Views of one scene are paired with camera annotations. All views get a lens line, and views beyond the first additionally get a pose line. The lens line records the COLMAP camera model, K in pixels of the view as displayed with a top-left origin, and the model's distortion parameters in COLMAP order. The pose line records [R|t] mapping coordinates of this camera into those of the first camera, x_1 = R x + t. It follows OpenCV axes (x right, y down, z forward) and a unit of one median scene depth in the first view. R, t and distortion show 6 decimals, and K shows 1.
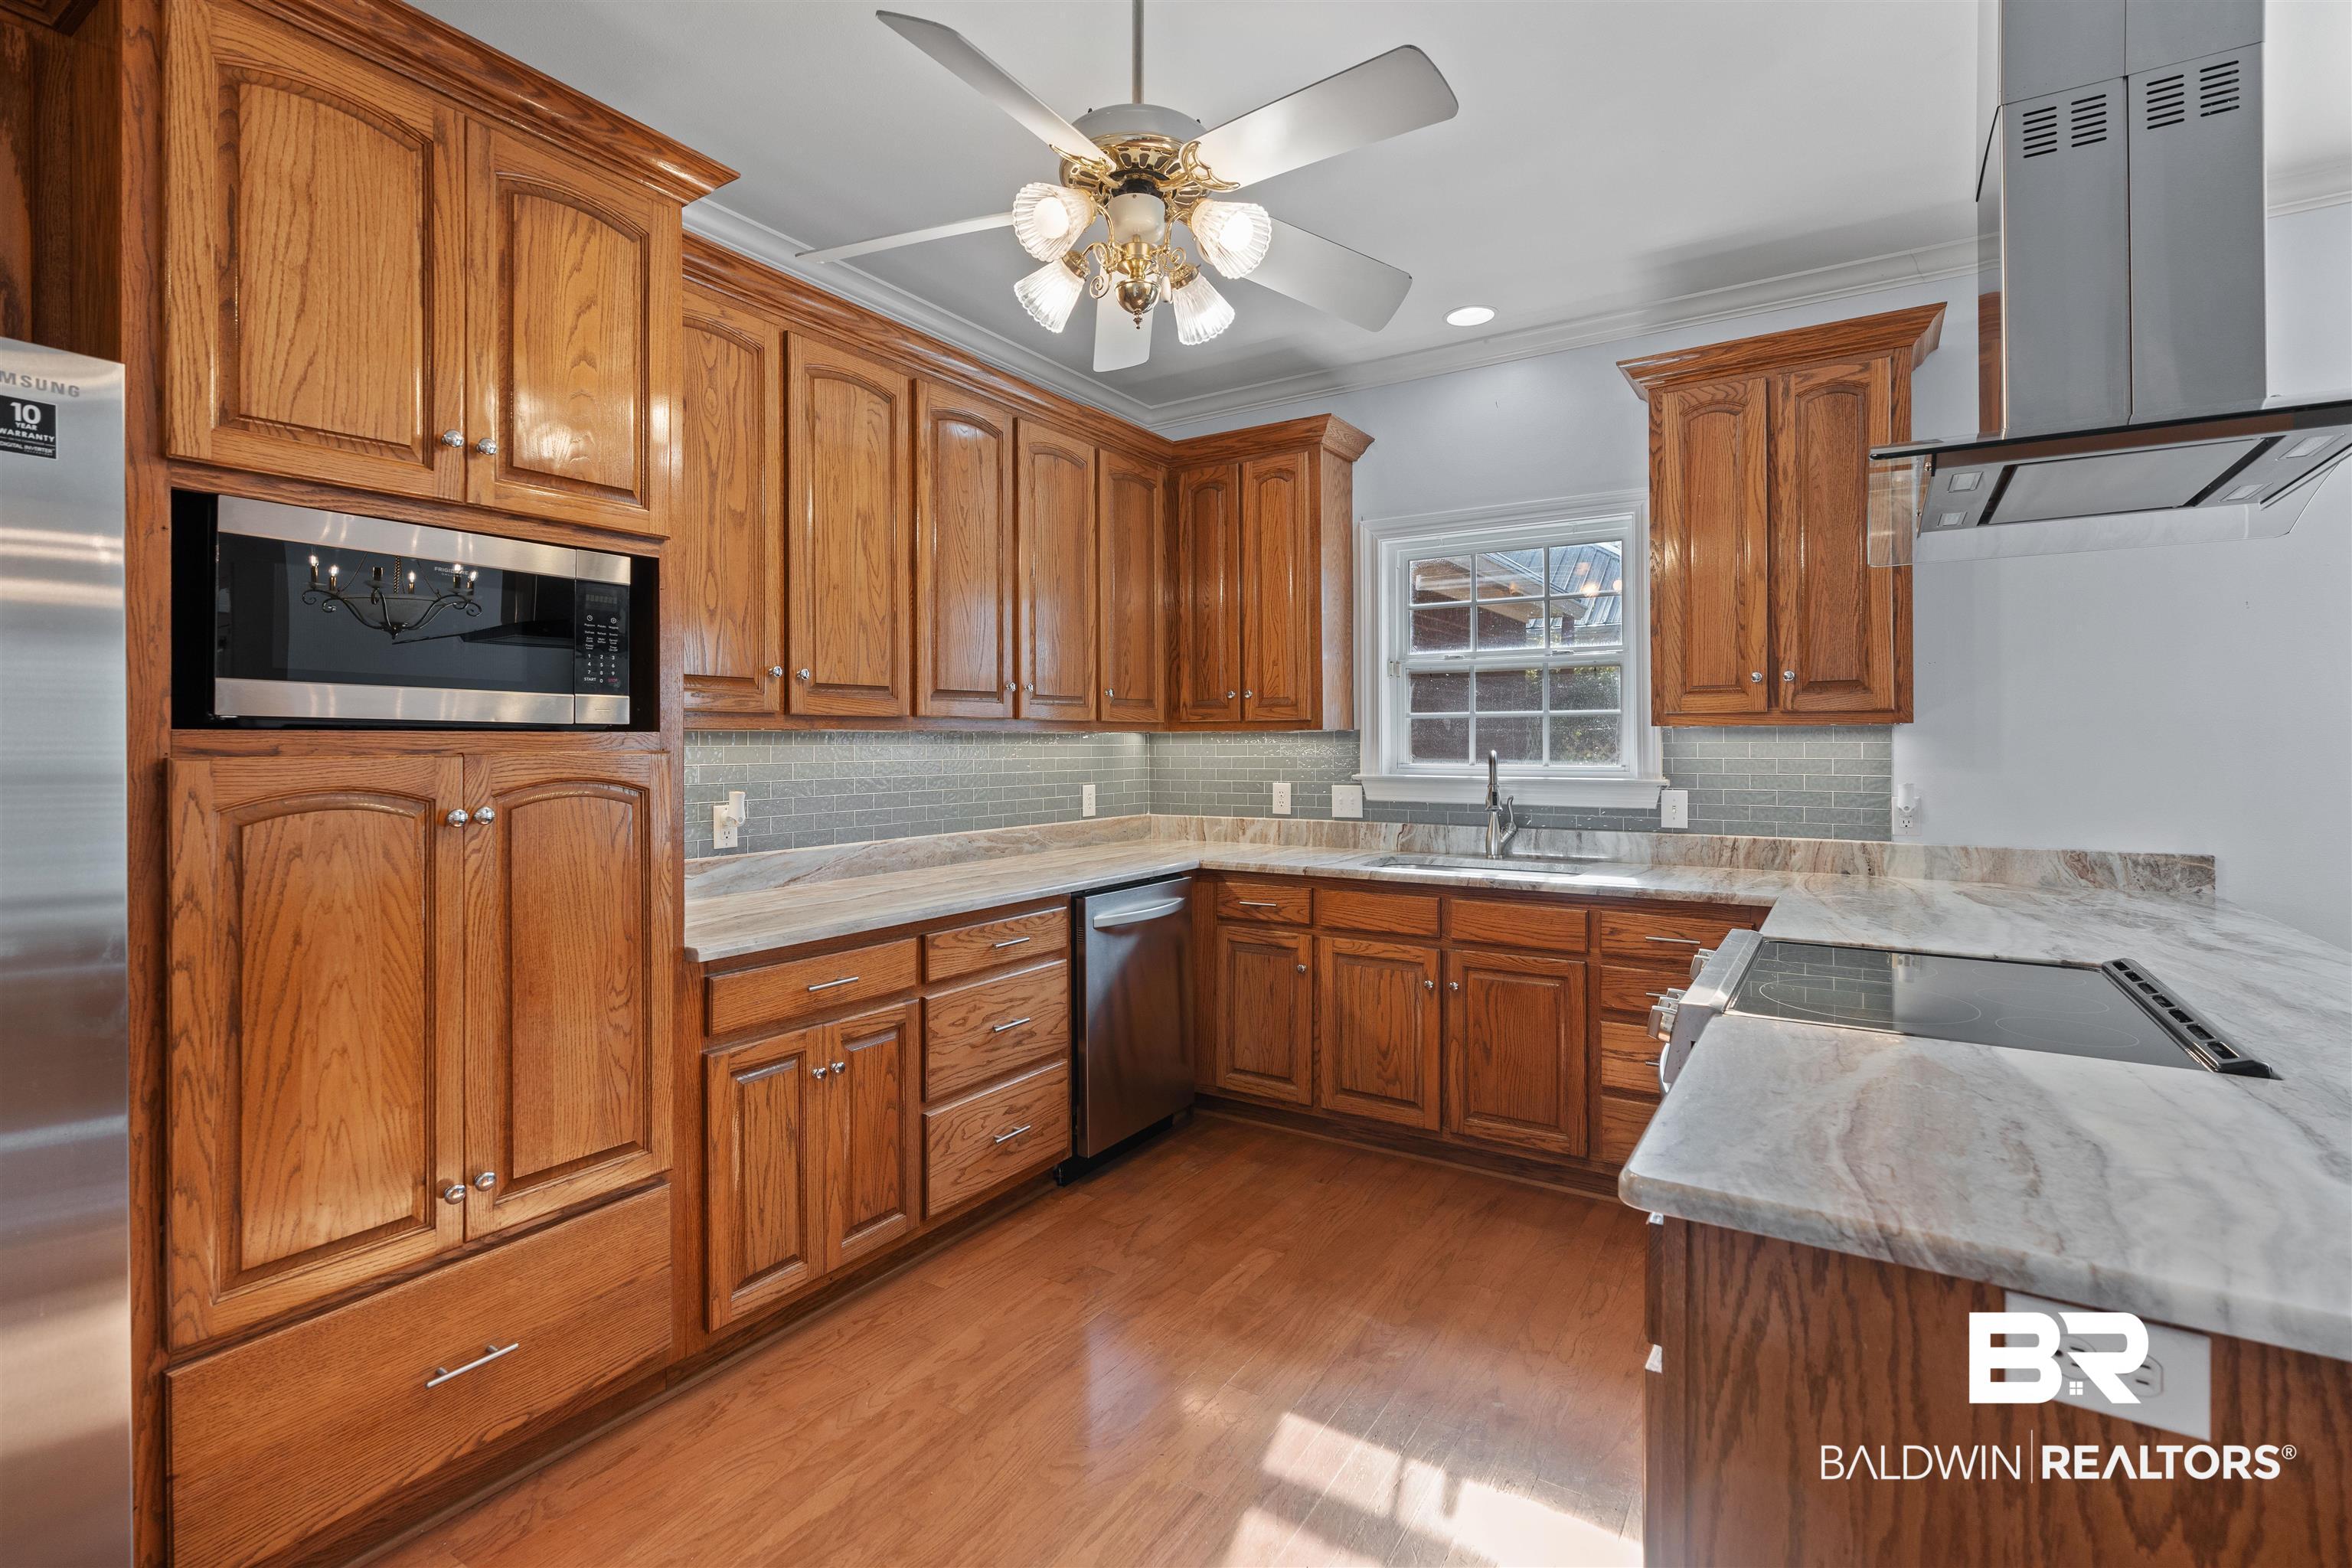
lens RADIAL K [[1077.9, 0, 1177.2], [0, 1077.9, 737.3], [0, 0, 1]] dist [-0.001402, 0.000162]
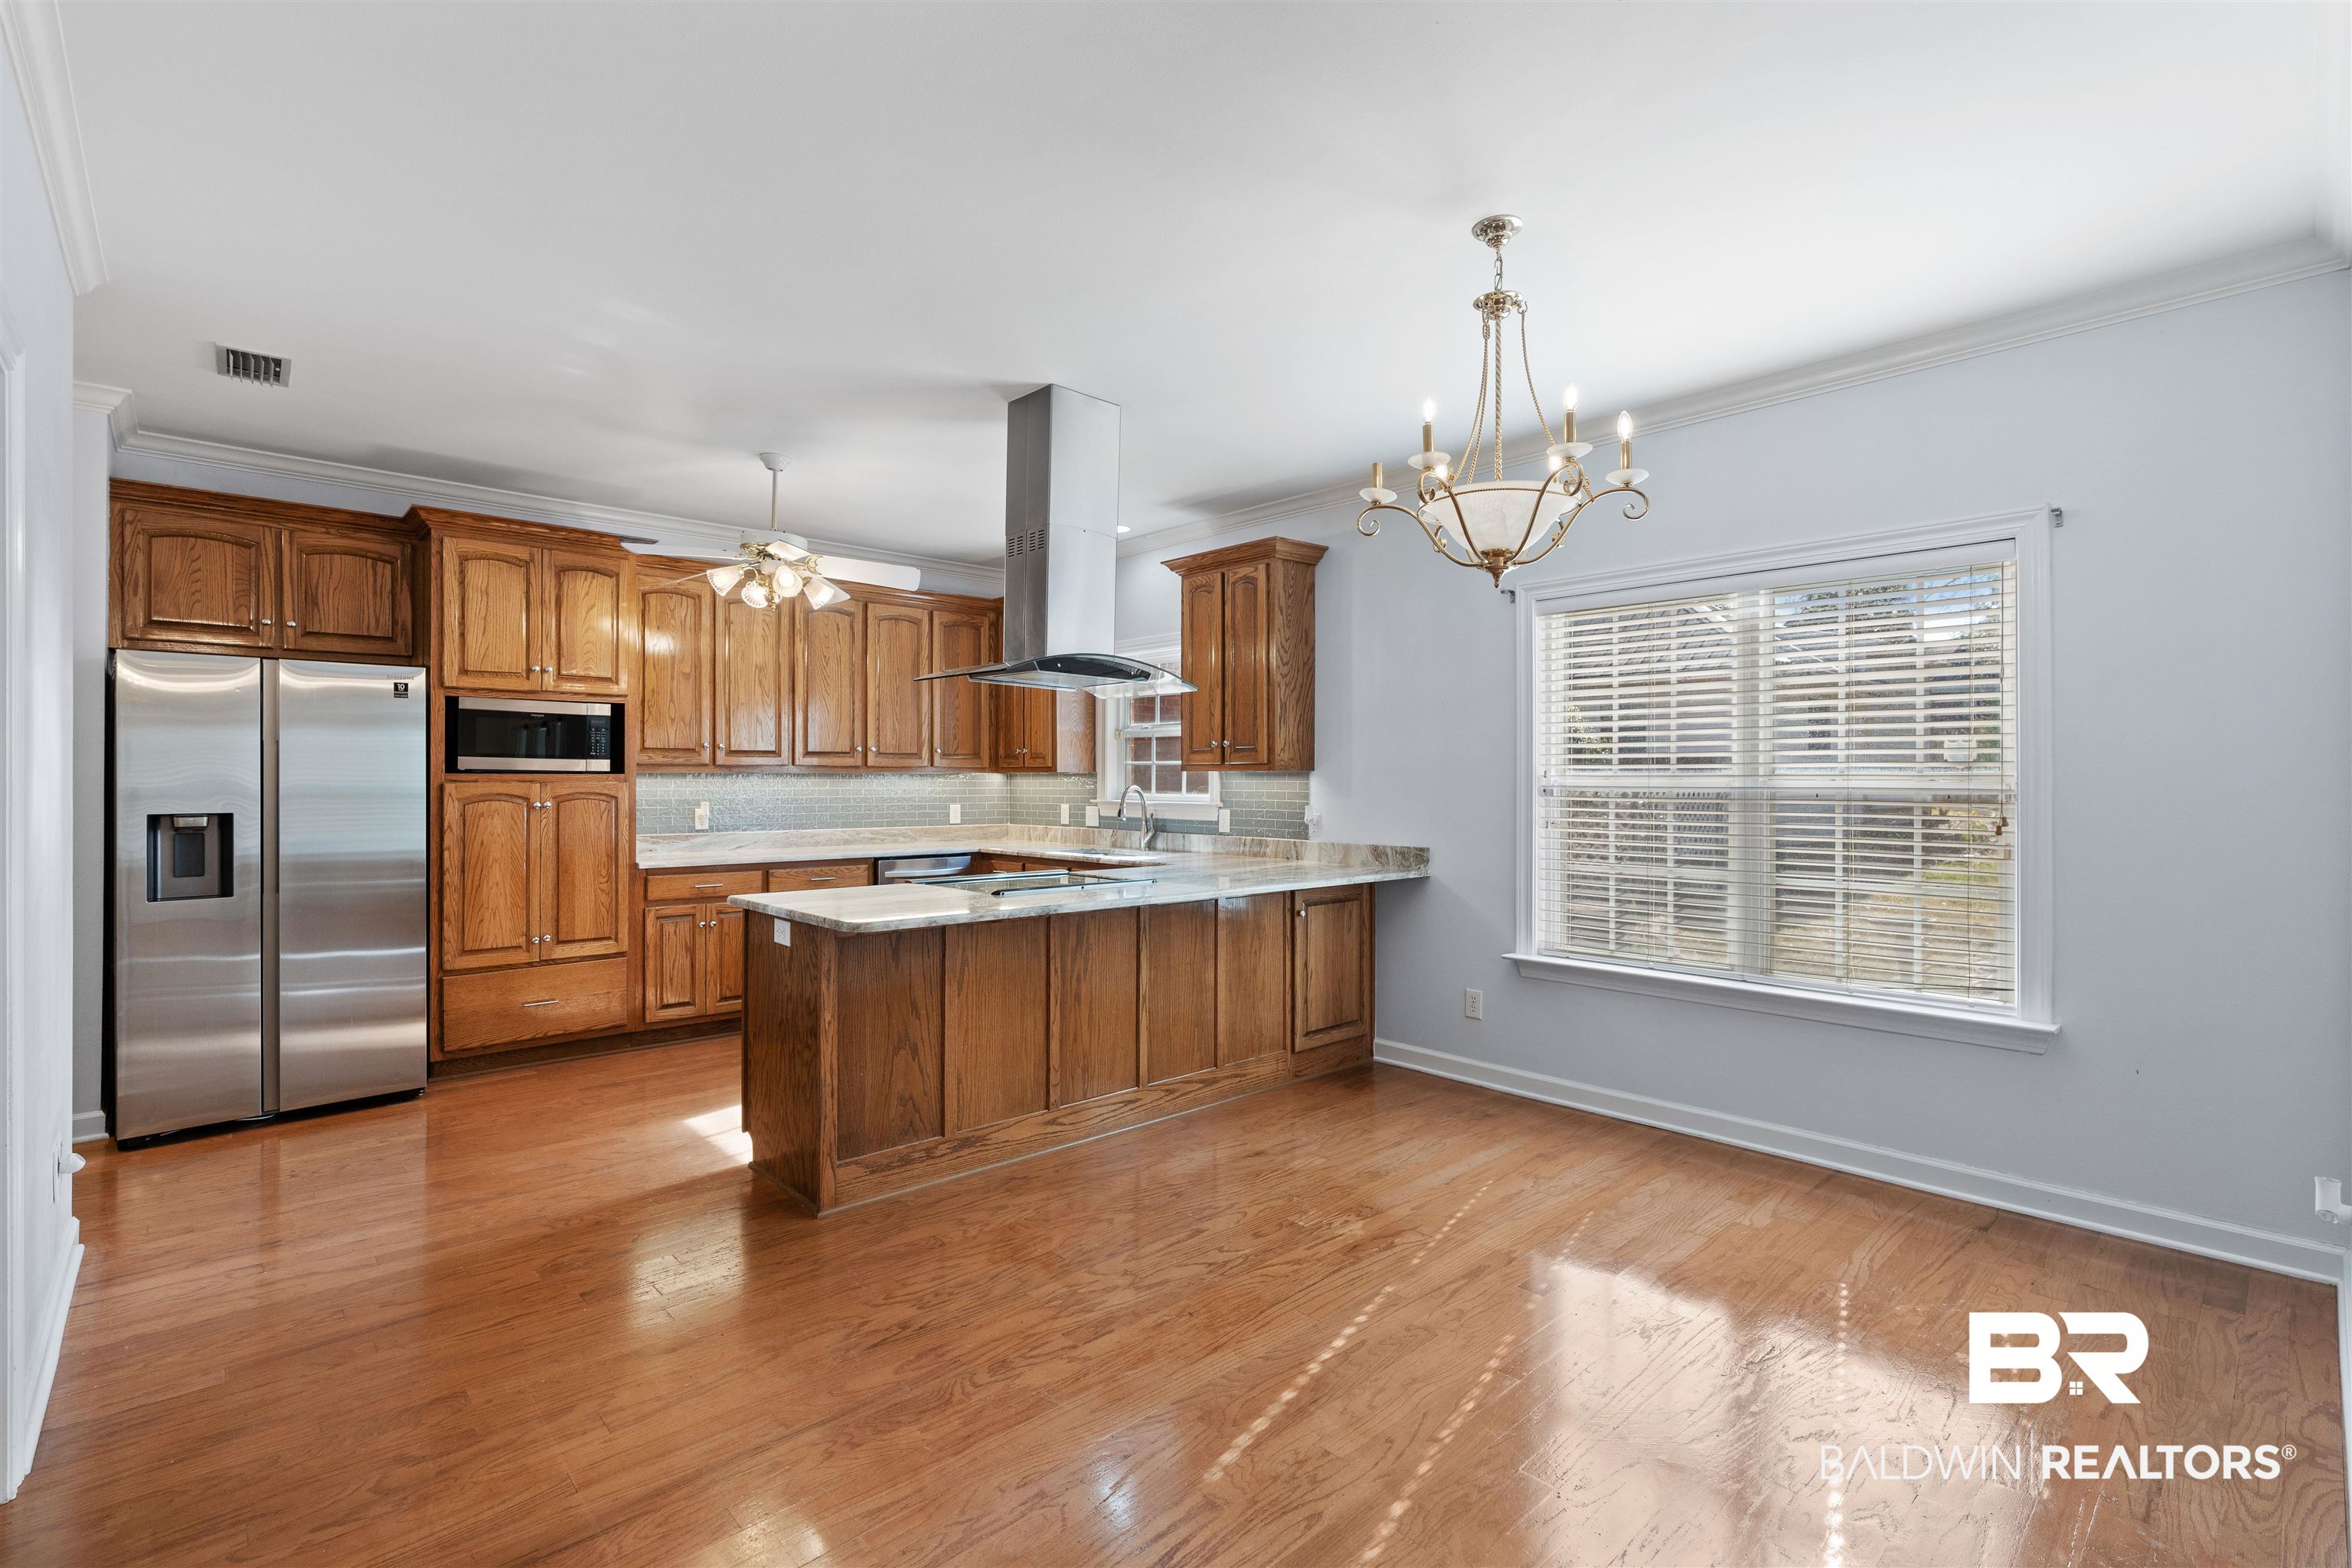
lens RADIAL K [[1062.0, 0, 1169.0], [0, 1062.0, 777.7], [0, 0, 1]] dist [-0.002996, 0.000567]
pose [[0.965900, 0.004484, -0.258877, 0.877271], [-0.003562, 0.999986, 0.004031, -0.007157], [0.258891, -0.002971, 0.965902, -0.662518]]
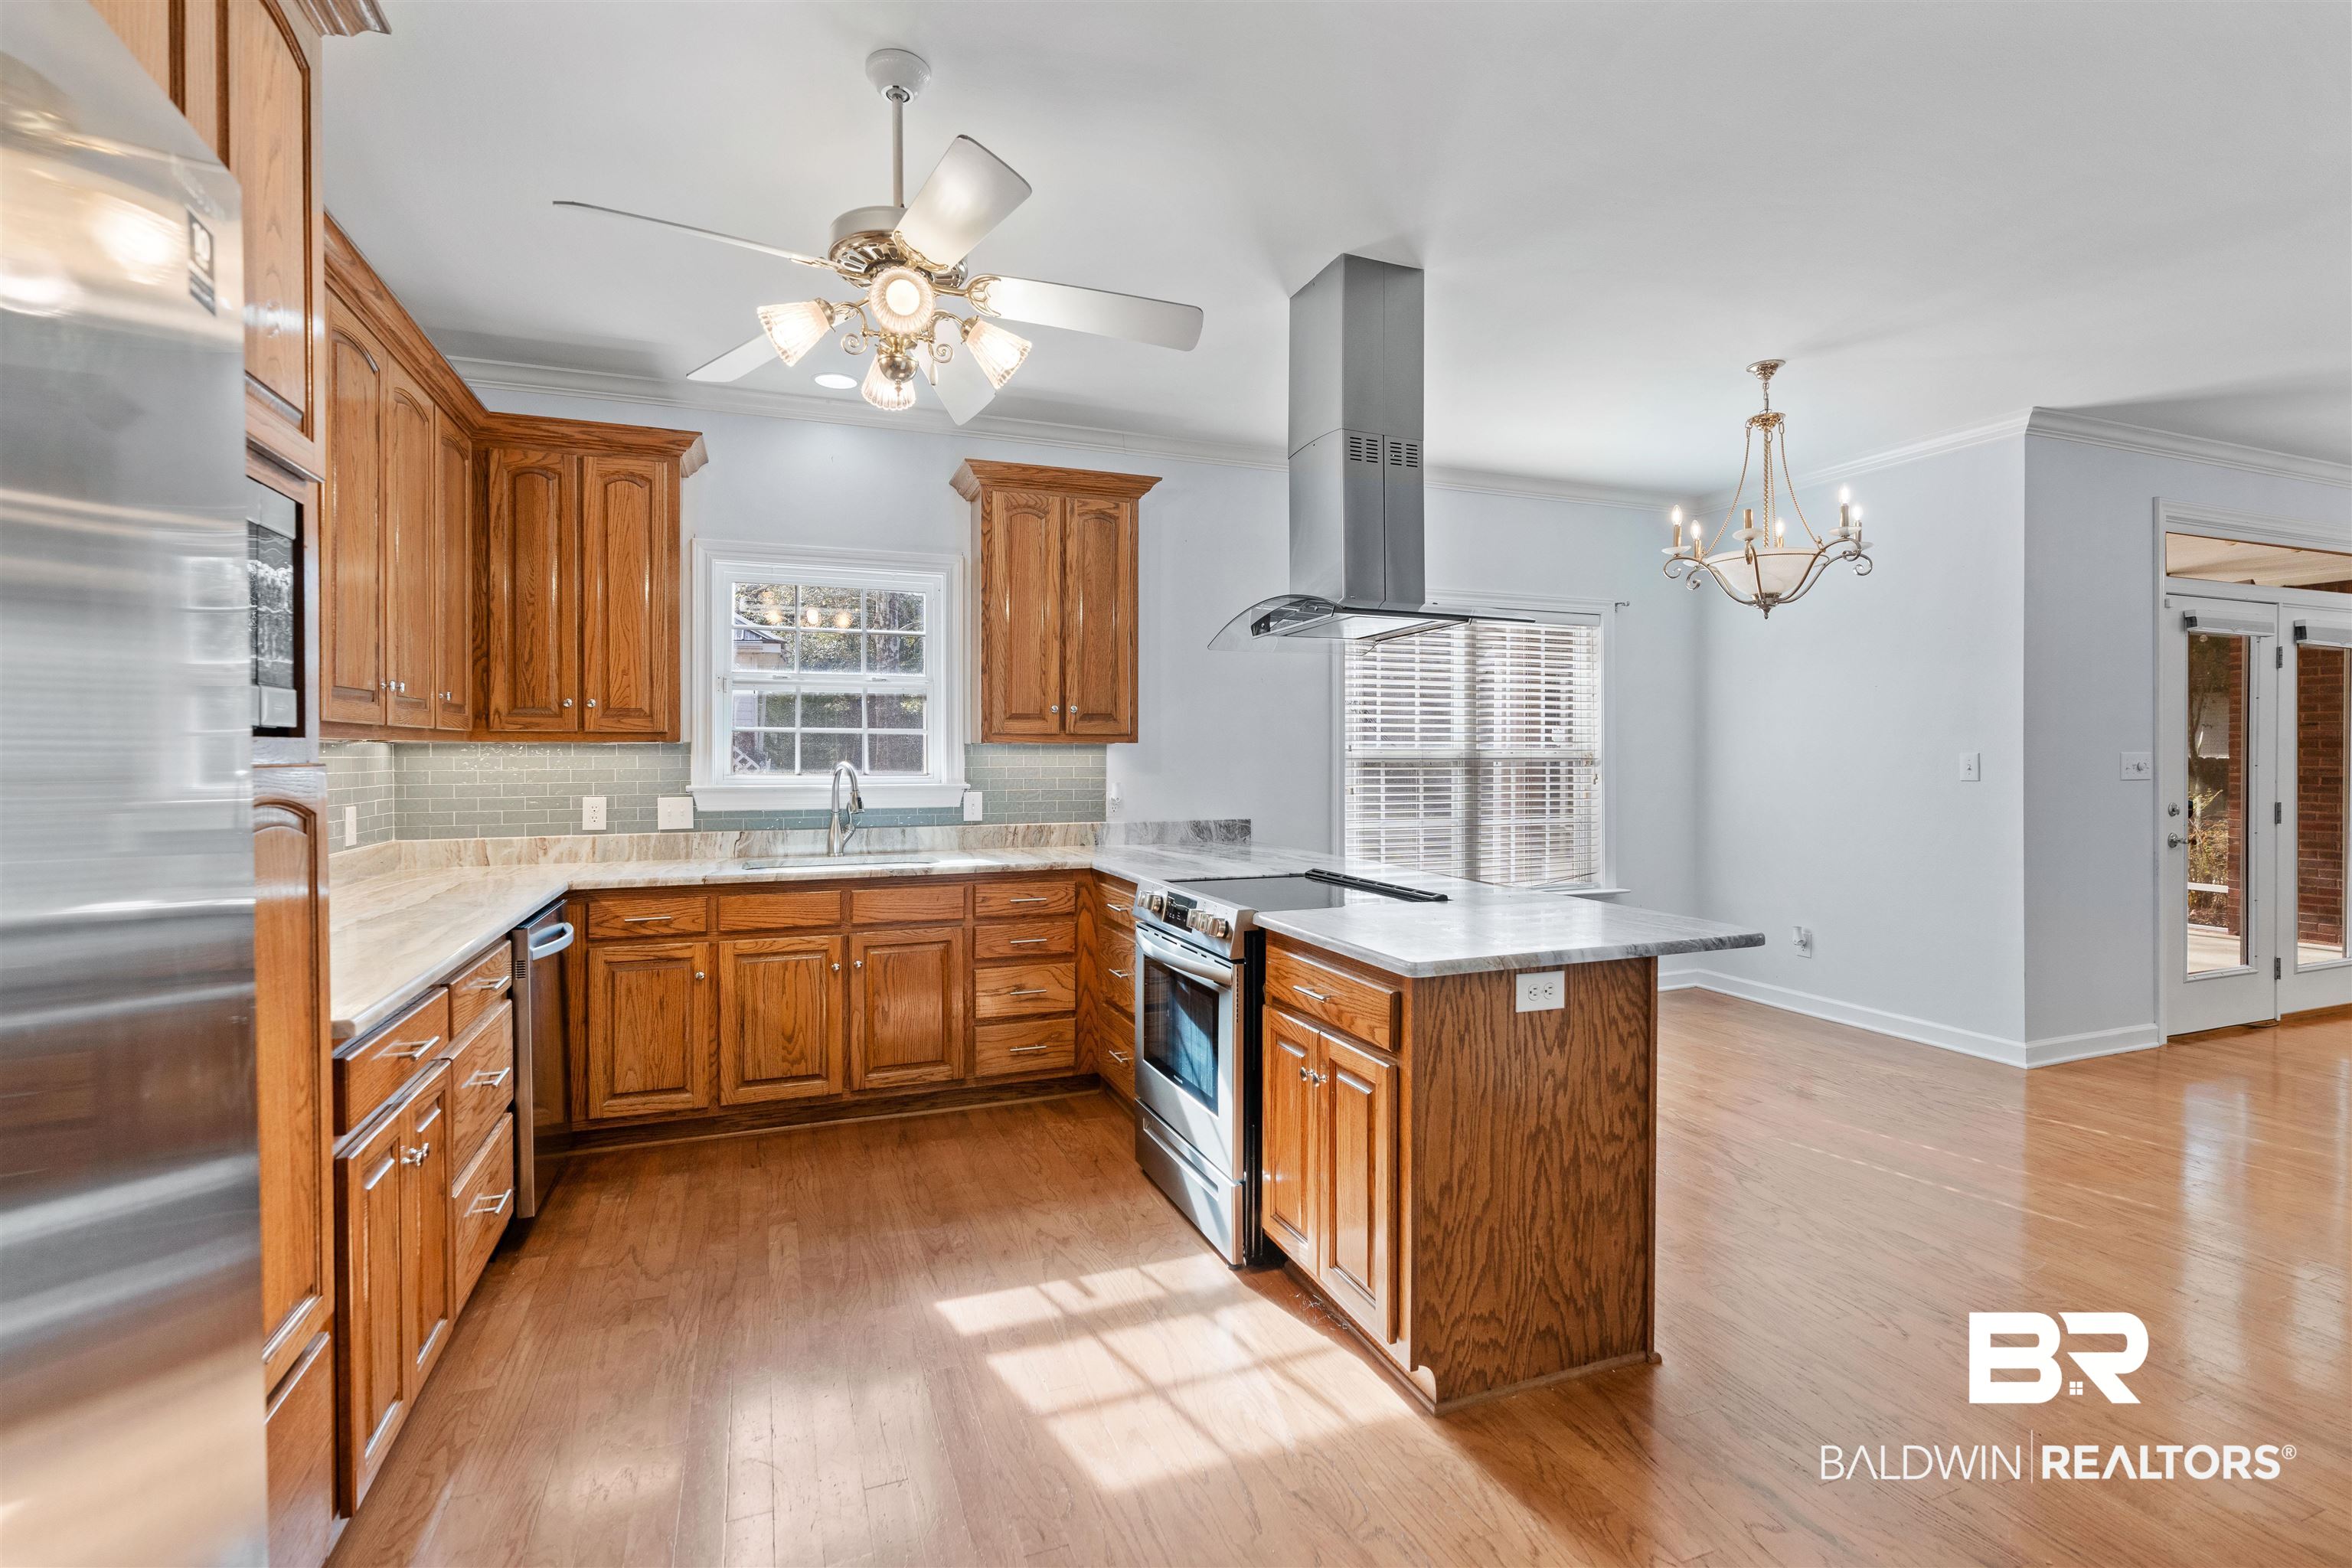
lens RADIAL K [[1061.2, 0, 1167.9], [0, 1061.2, 761.0], [0, 0, 1]] dist [-0.000001, 0.000234]
pose [[0.598115, -0.002775, 0.801405, -0.464597], [-0.005702, 0.999954, 0.007718, 0.000575], [-0.801390, -0.009186, 0.598072, 0.048518]]
